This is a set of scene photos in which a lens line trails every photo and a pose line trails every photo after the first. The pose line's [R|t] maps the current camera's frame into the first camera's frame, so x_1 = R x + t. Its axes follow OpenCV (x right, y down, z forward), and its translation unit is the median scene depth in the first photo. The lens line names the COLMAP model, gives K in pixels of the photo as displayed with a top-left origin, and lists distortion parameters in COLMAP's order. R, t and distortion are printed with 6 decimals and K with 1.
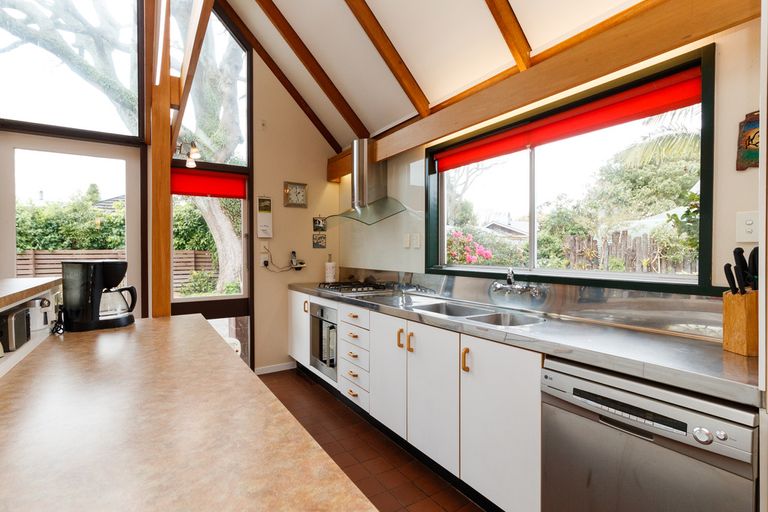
lens RADIAL K [[372.4, 0, 384.0], [0, 372.4, 256.0], [0, 0, 1]] dist [-0.003594, -0.000130]
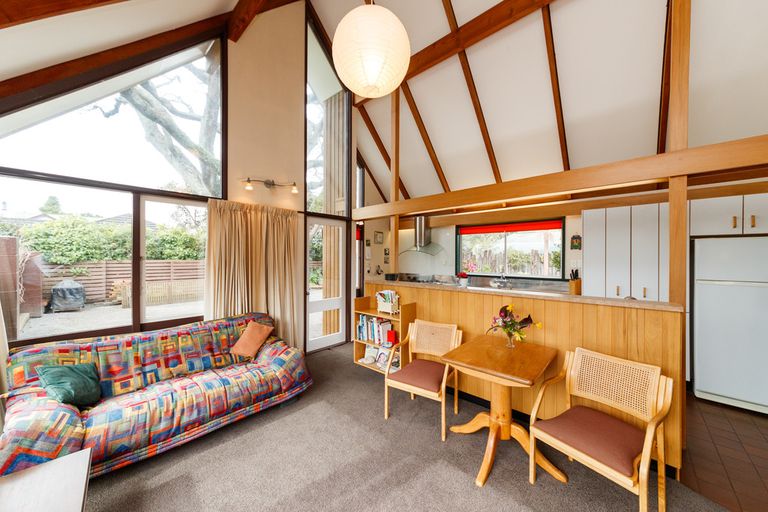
lens RADIAL K [[269.2, 0, 384.0], [0, 269.2, 256.0], [0, 0, 1]] dist [-0.000088, -0.000005]
pose [[0.963592, 0.005580, 0.267320, -0.637024], [-0.000994, 0.999850, -0.017285, -0.040305], [-0.267377, 0.016390, 0.963453, -0.450078]]
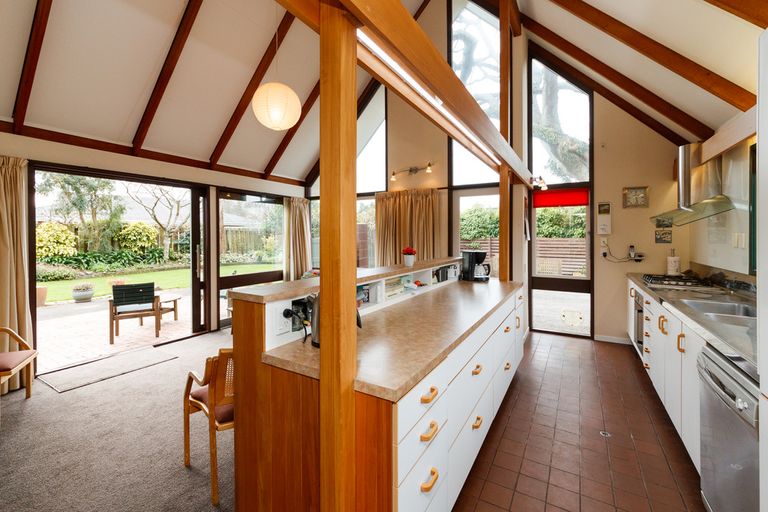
lens RADIAL K [[338.0, 0, 381.3], [0, 338.0, 234.4], [0, 0, 1]] dist [0.000274, -0.000008]
pose [[0.451378, -0.001009, -0.892332, 0.370146], [-0.013720, 0.999873, -0.008070, -0.029751], [0.892227, 0.015885, 0.451307, -0.200895]]
